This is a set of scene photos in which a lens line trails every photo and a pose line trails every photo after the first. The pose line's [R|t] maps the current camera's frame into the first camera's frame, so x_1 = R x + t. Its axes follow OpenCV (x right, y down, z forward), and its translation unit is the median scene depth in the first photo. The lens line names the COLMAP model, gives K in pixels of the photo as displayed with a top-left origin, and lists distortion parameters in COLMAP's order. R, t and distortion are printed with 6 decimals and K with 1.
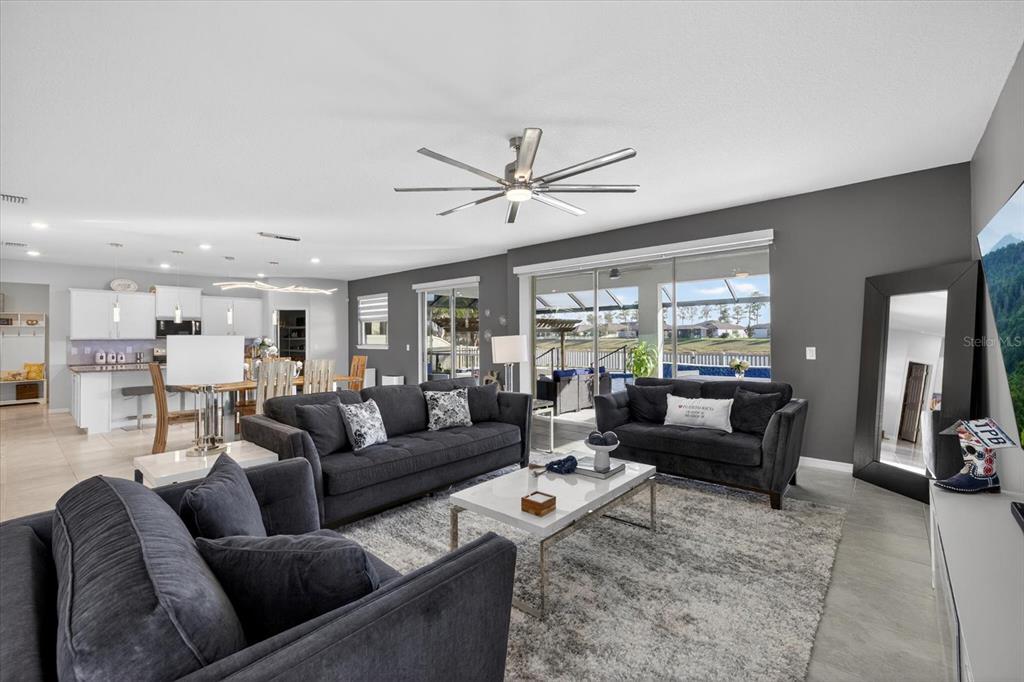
lens RADIAL K [[437.7, 0, 515.1], [0, 437.7, 330.9], [0, 0, 1]] dist [0.000399, -0.000245]
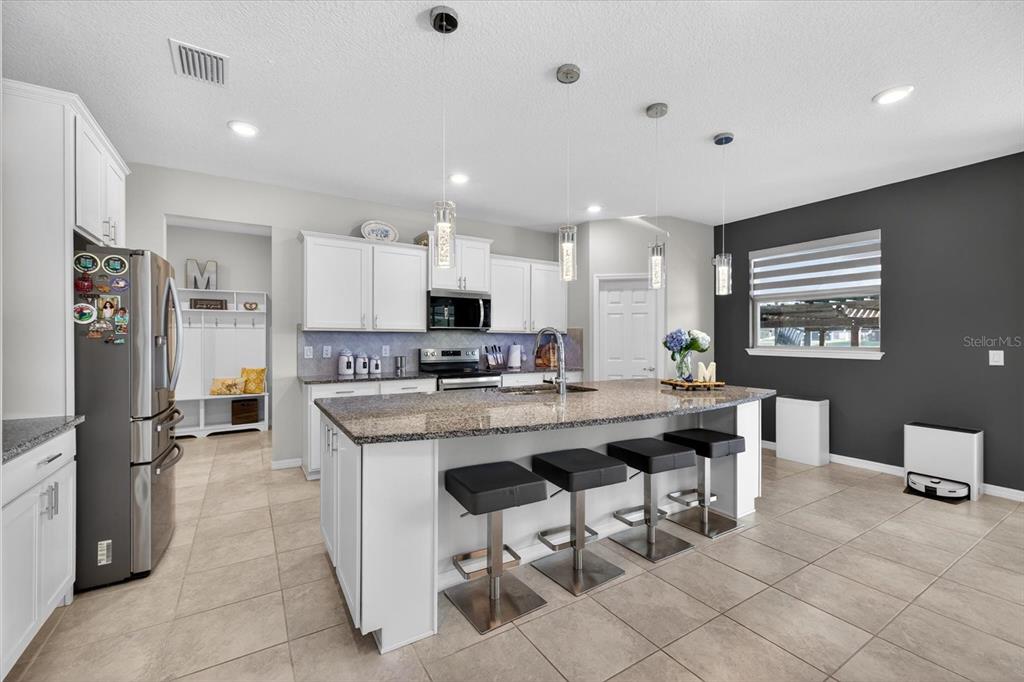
lens RADIAL K [[426.2, 0, 509.6], [0, 426.2, 336.7], [0, 0, 1]] dist [0.000016, -0.000270]
pose [[0.954588, 0.008318, -0.297813, -0.556003], [-0.004393, 0.999894, 0.013849, 0.016592], [0.297897, -0.011912, 0.954524, 0.518411]]
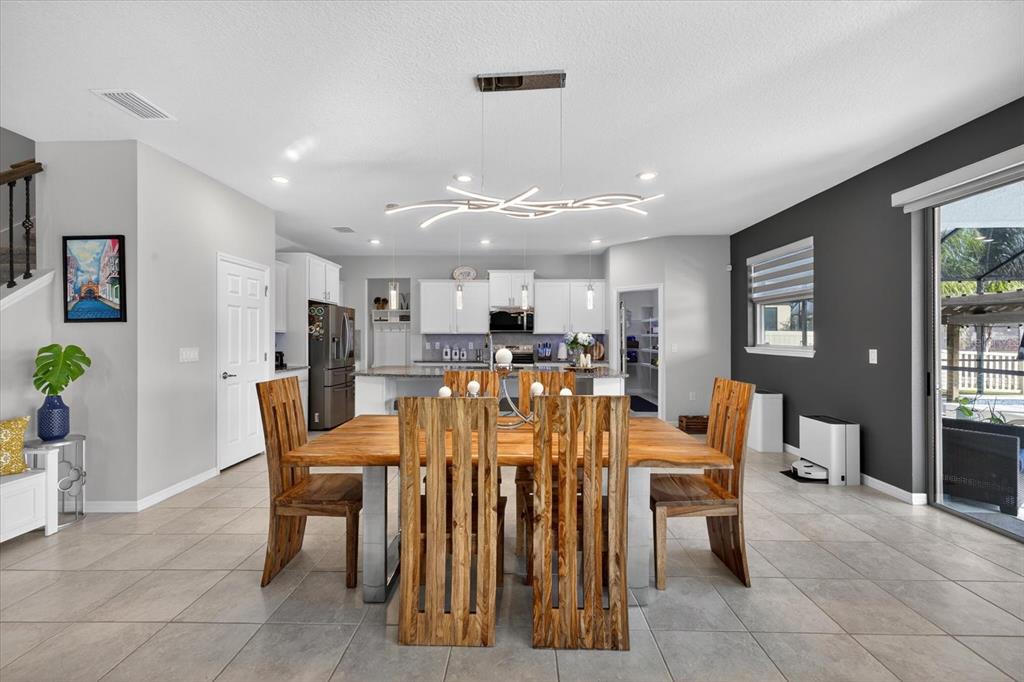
lens RADIAL K [[426.2, 0, 509.6], [0, 426.2, 336.7], [0, 0, 1]] dist [0.000016, -0.000270]
pose [[0.637739, 0.007799, -0.770213, -0.157149], [0.007787, 0.999832, 0.016572, 0.010631], [0.770213, -0.016566, 0.637572, 0.491948]]
